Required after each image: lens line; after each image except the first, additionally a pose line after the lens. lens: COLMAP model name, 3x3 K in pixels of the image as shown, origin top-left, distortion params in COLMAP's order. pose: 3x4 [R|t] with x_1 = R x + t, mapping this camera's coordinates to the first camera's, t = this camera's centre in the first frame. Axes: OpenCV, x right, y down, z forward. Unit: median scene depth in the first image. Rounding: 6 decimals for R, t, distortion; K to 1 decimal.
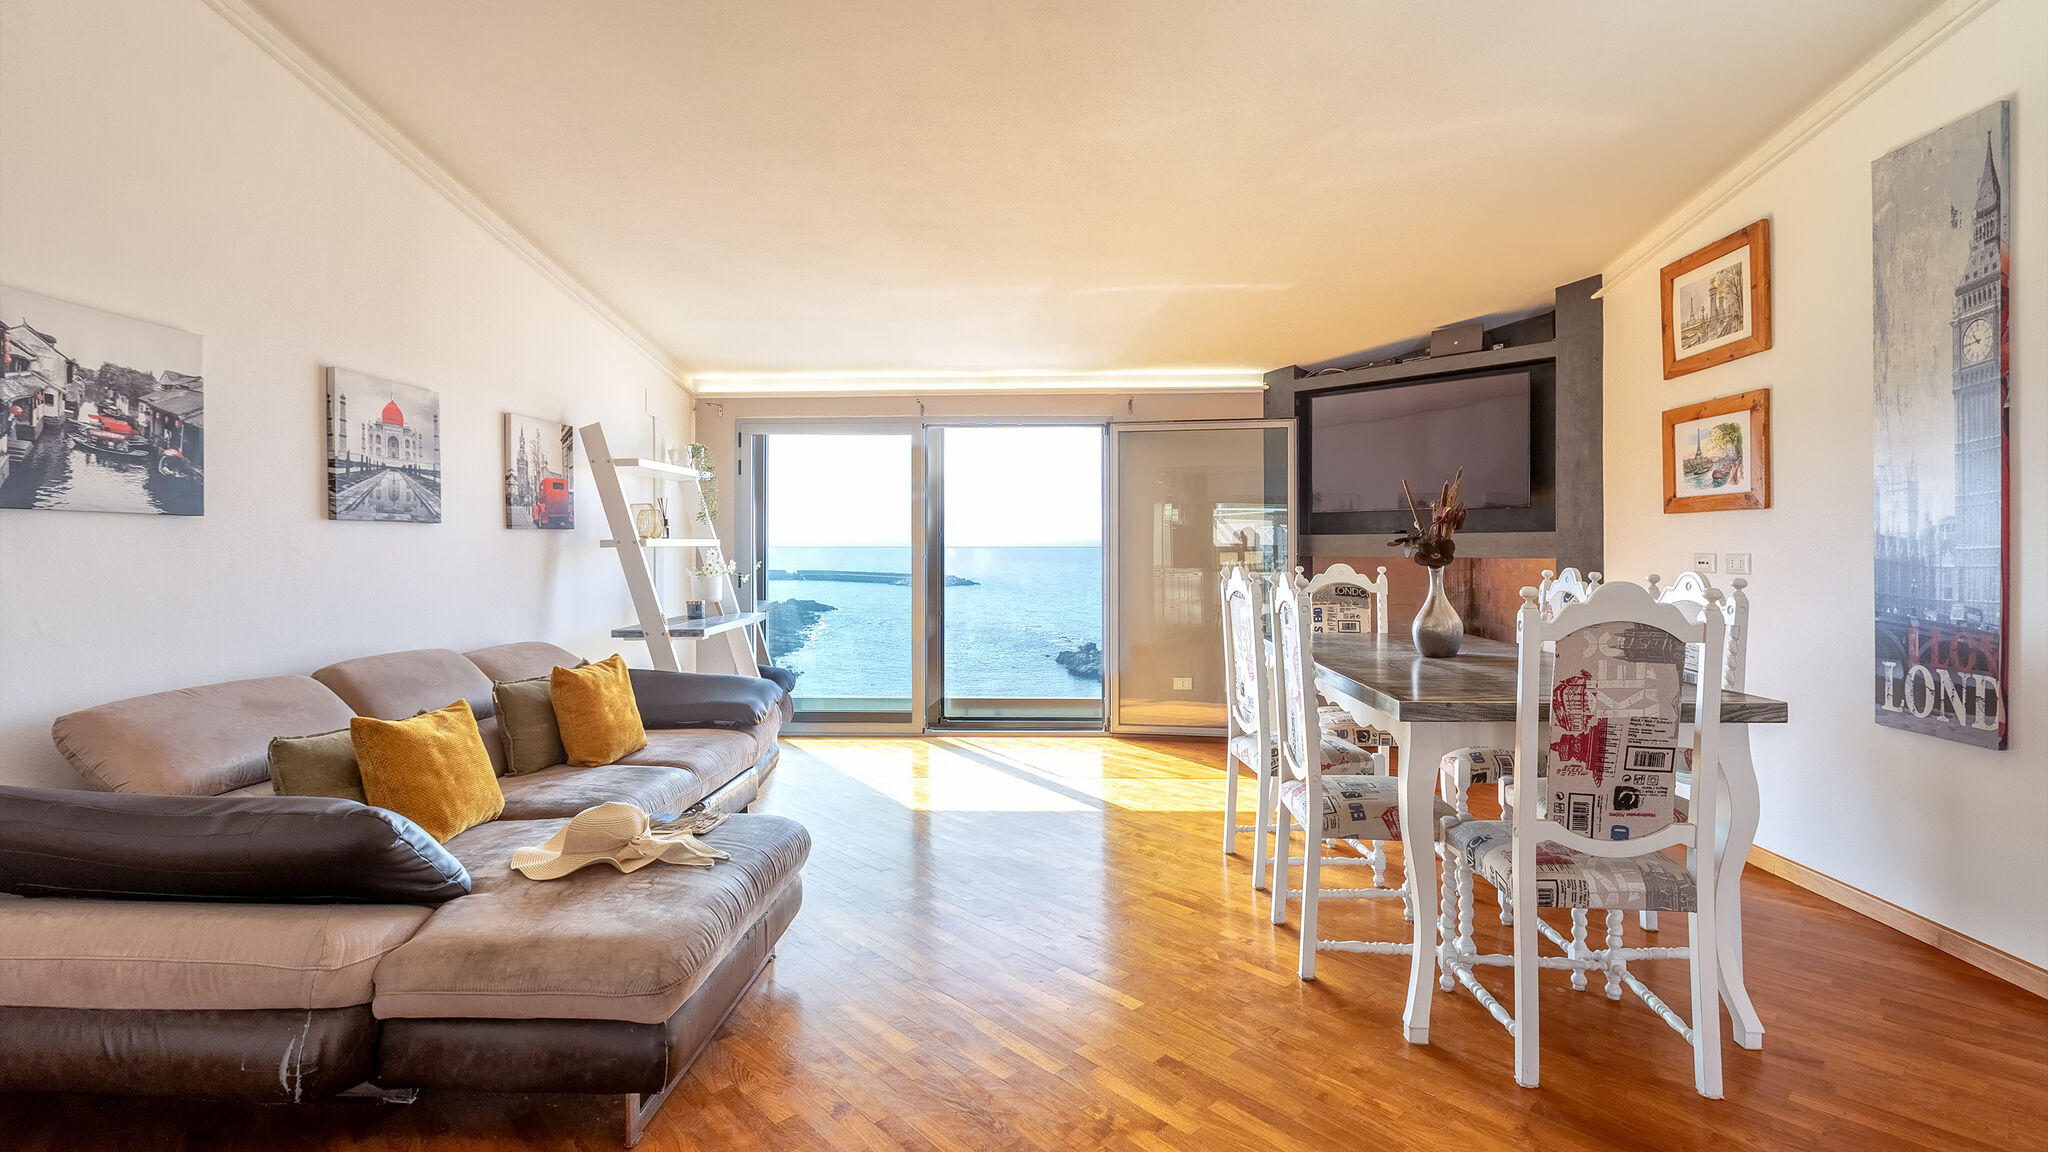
lens RADIAL K [[906.6, 0, 1027.7], [0, 906.6, 554.1], [0, 0, 1]] dist [0.000713, -0.000542]
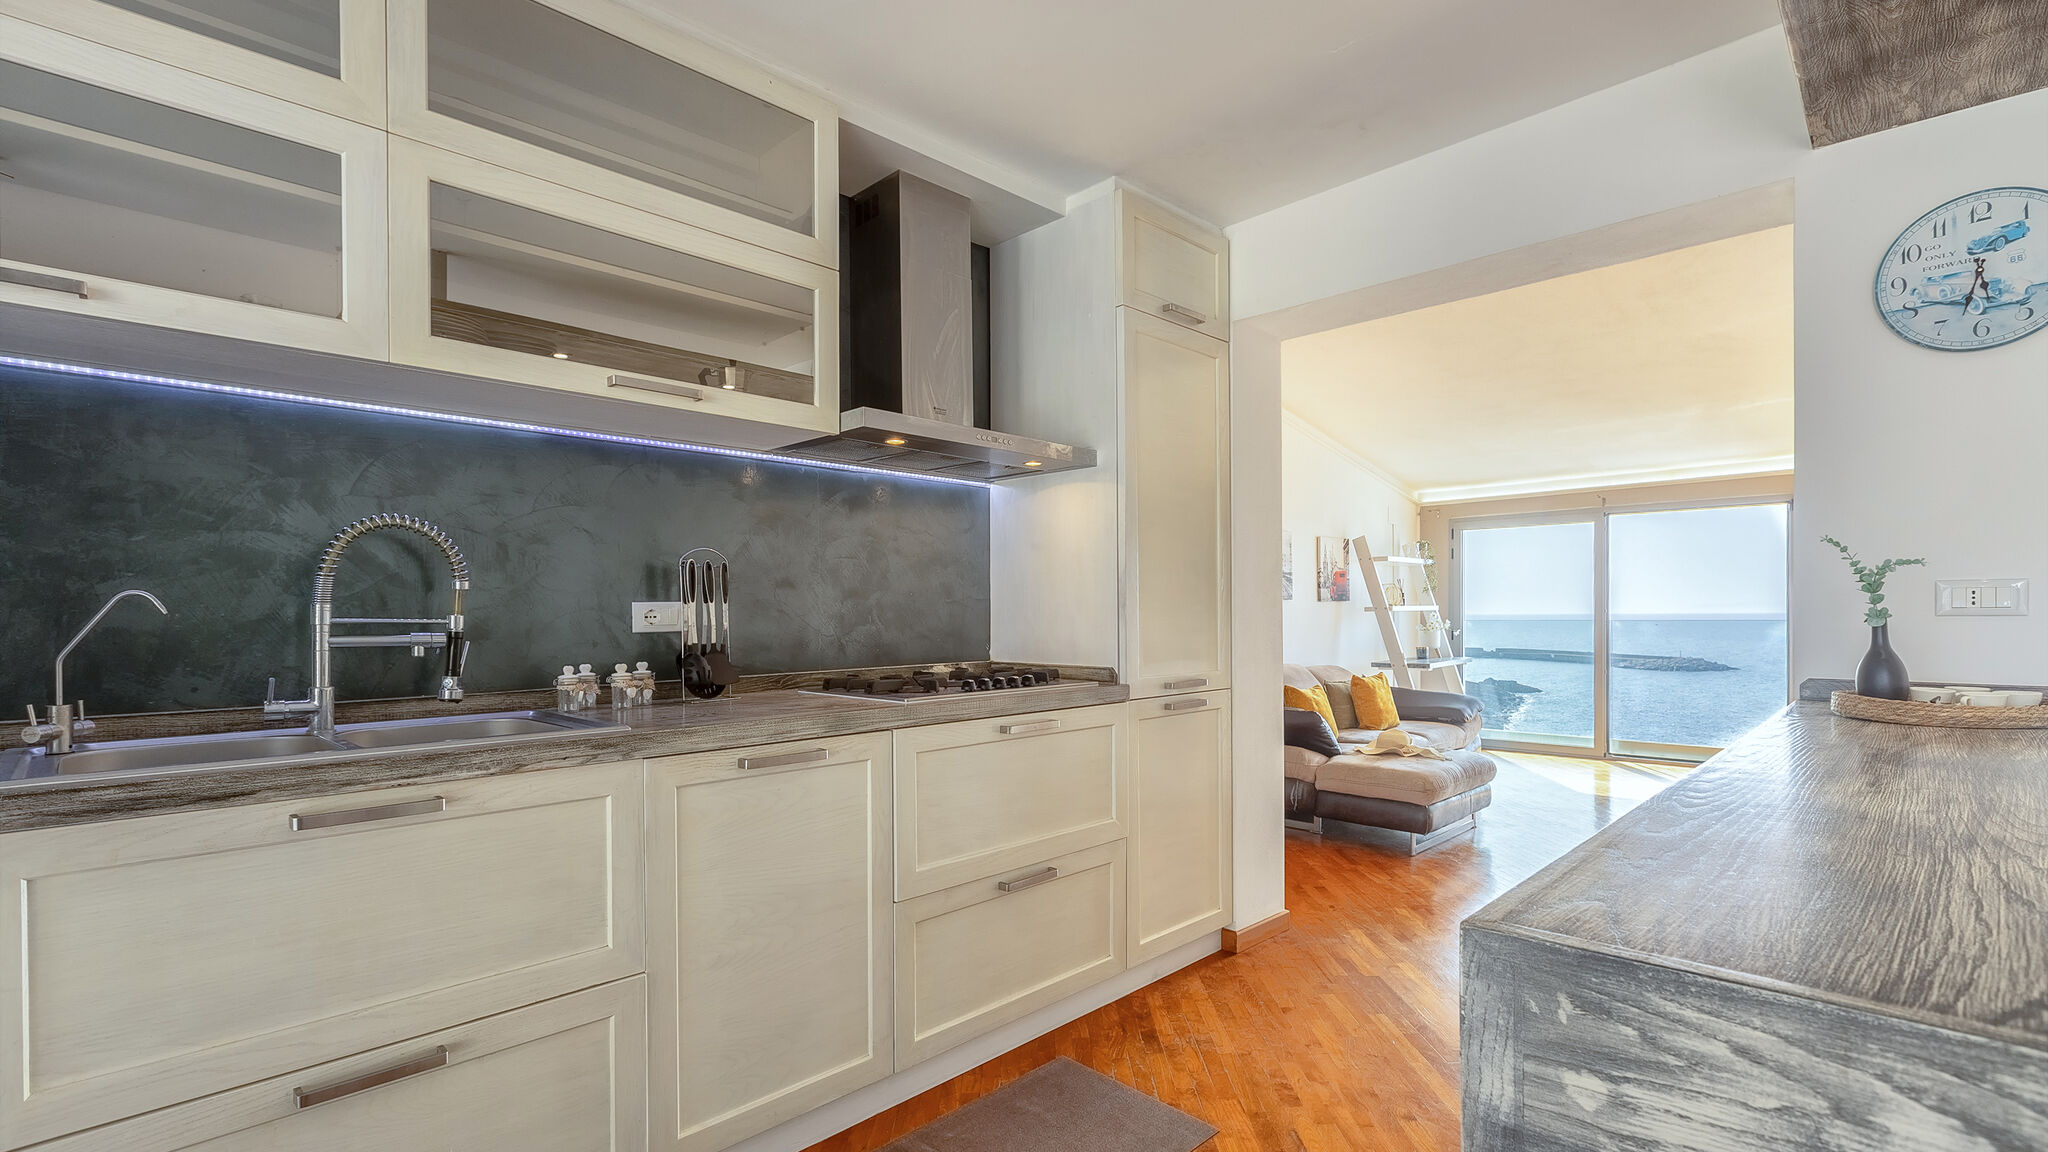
lens RADIAL K [[951.5, 0, 1026.7], [0, 951.5, 617.9], [0, 0, 1]] dist [-0.000395, -0.000031]
pose [[0.752486, 0.001393, -0.658607, 0.274966], [0.000473, 0.999996, 0.002655, -0.001159], [0.658608, -0.002309, 0.752483, -0.950864]]
